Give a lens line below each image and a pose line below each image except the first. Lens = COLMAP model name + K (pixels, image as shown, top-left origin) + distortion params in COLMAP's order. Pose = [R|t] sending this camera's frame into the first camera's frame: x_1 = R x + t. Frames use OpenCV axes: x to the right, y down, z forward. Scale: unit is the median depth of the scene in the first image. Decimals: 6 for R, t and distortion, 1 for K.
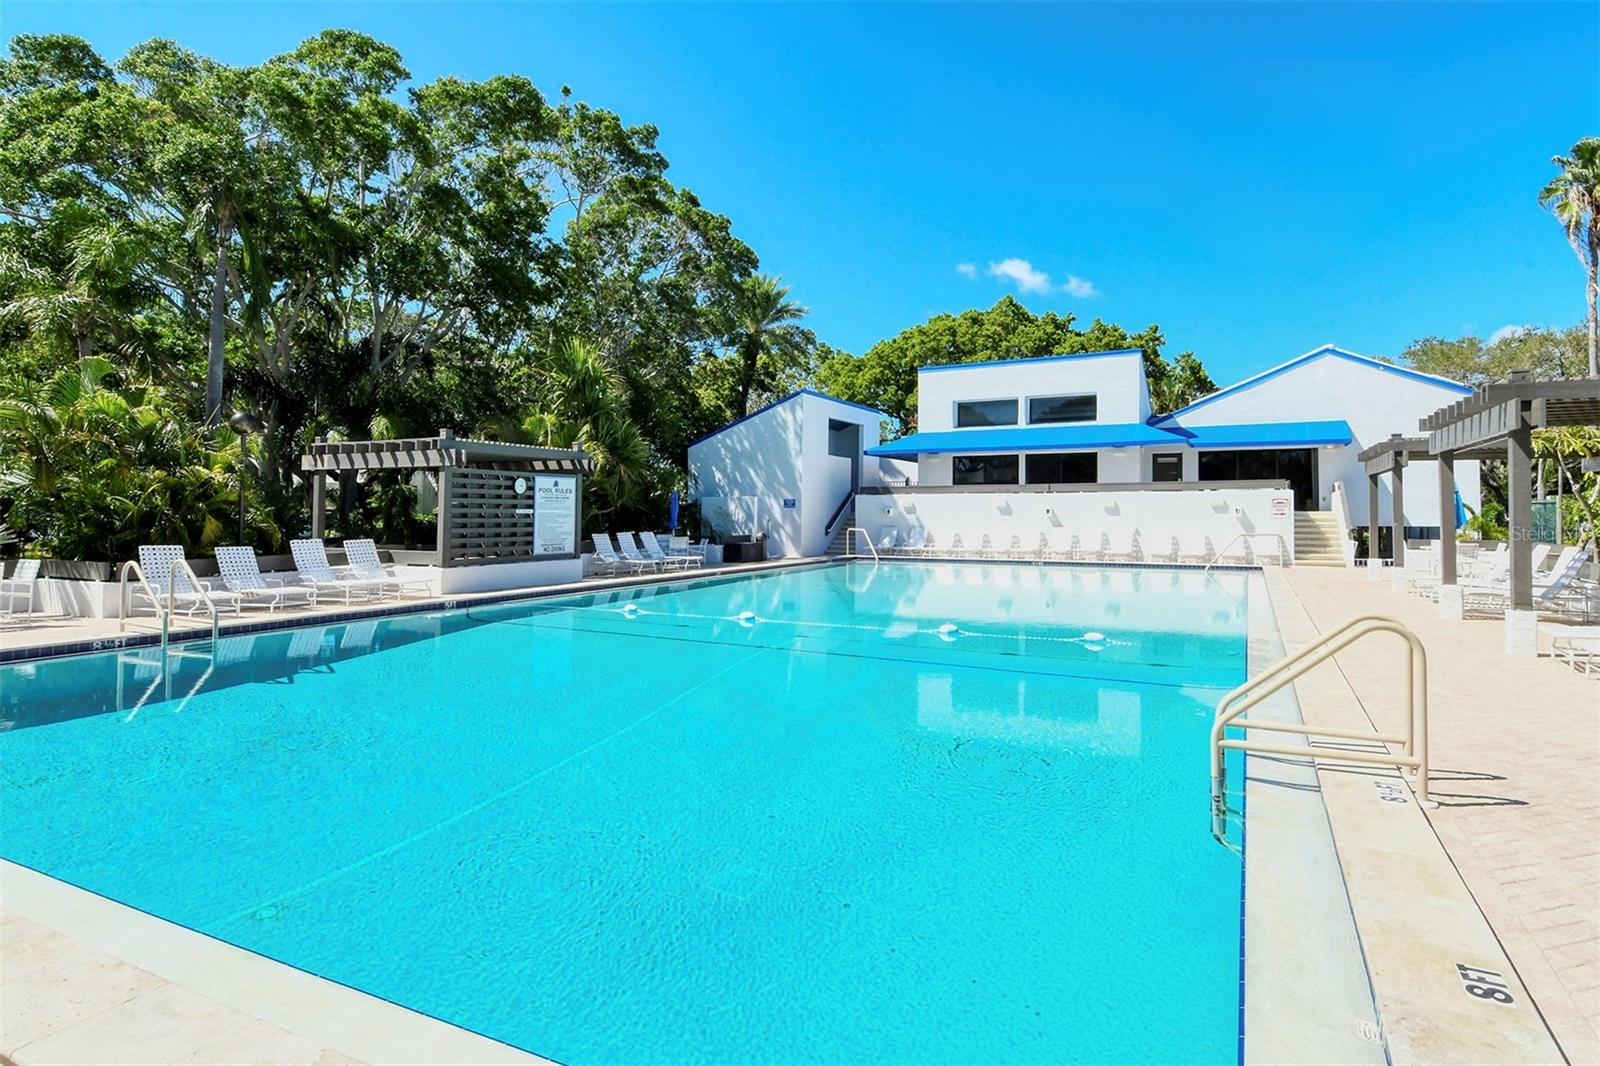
lens RADIAL K [[848.8, 0, 802.1], [0, 848.8, 518.0], [0, 0, 1]] dist [-0.001955, -0.000553]
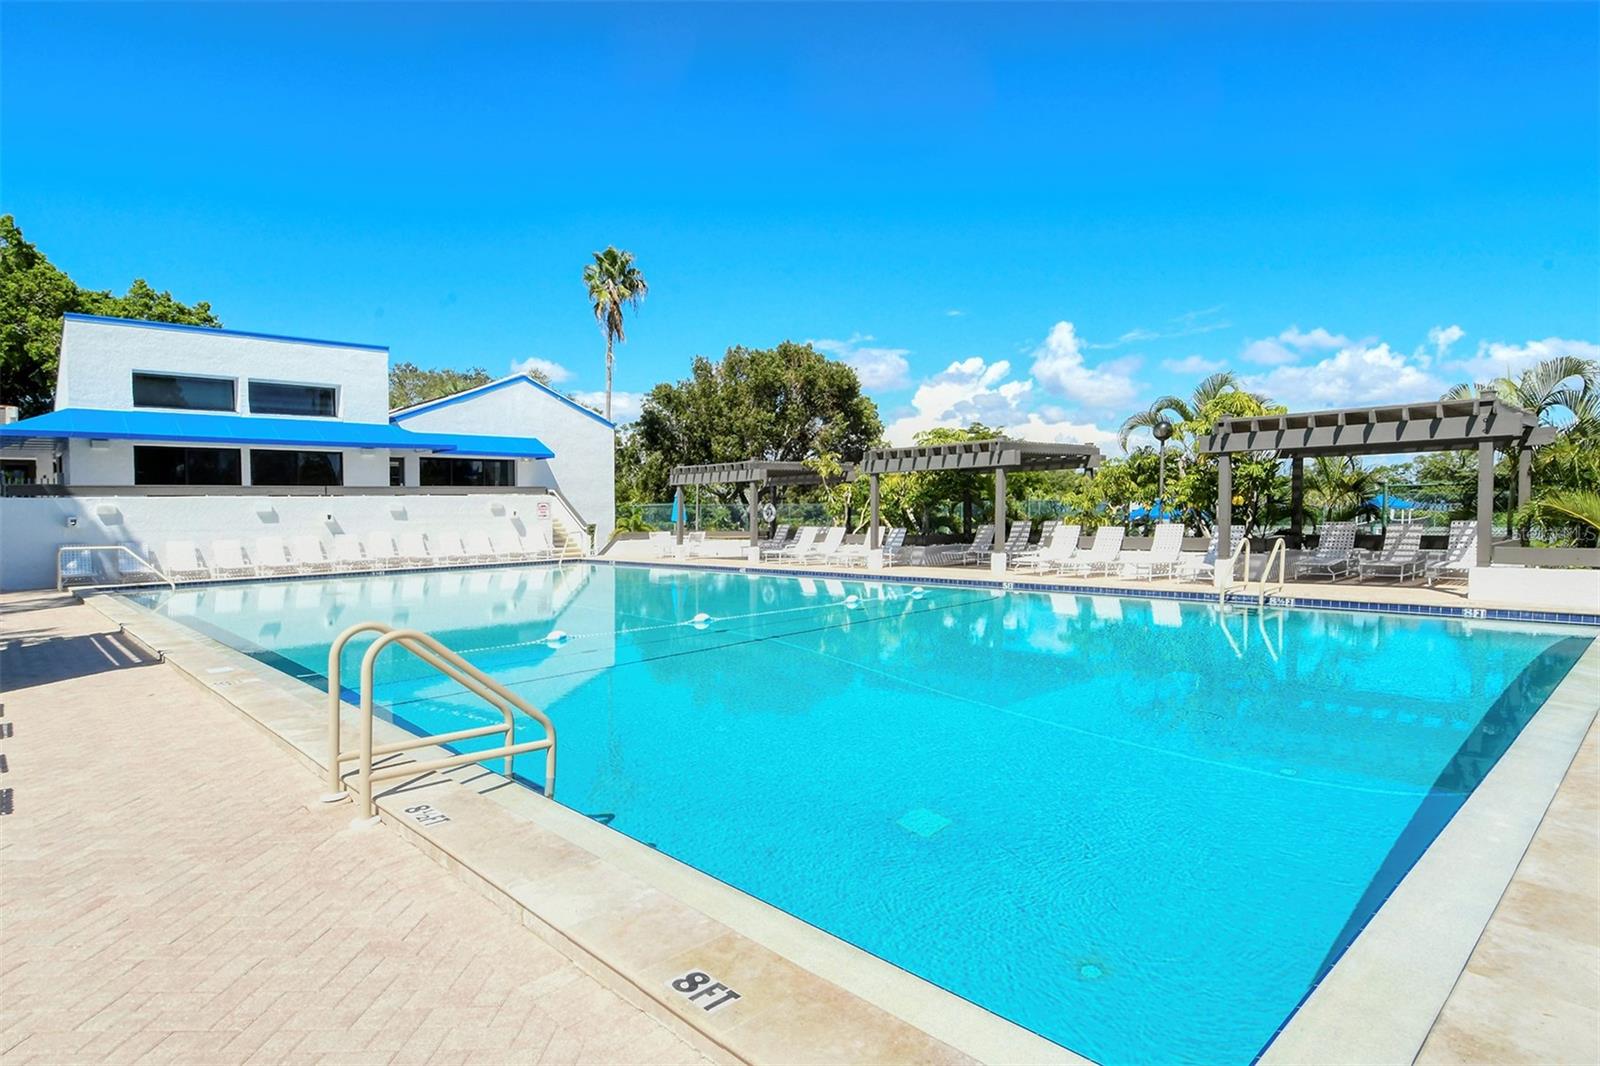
lens RADIAL K [[848.8, 0, 798.7], [0, 848.8, 538.4], [0, 0, 1]] dist [-0.001955, -0.000553]
pose [[0.335803, -0.037413, 0.941189, -0.340563], [0.027772, 0.999170, 0.029809, 0.001858], [-0.941523, 0.016129, 0.336563, 0.226124]]
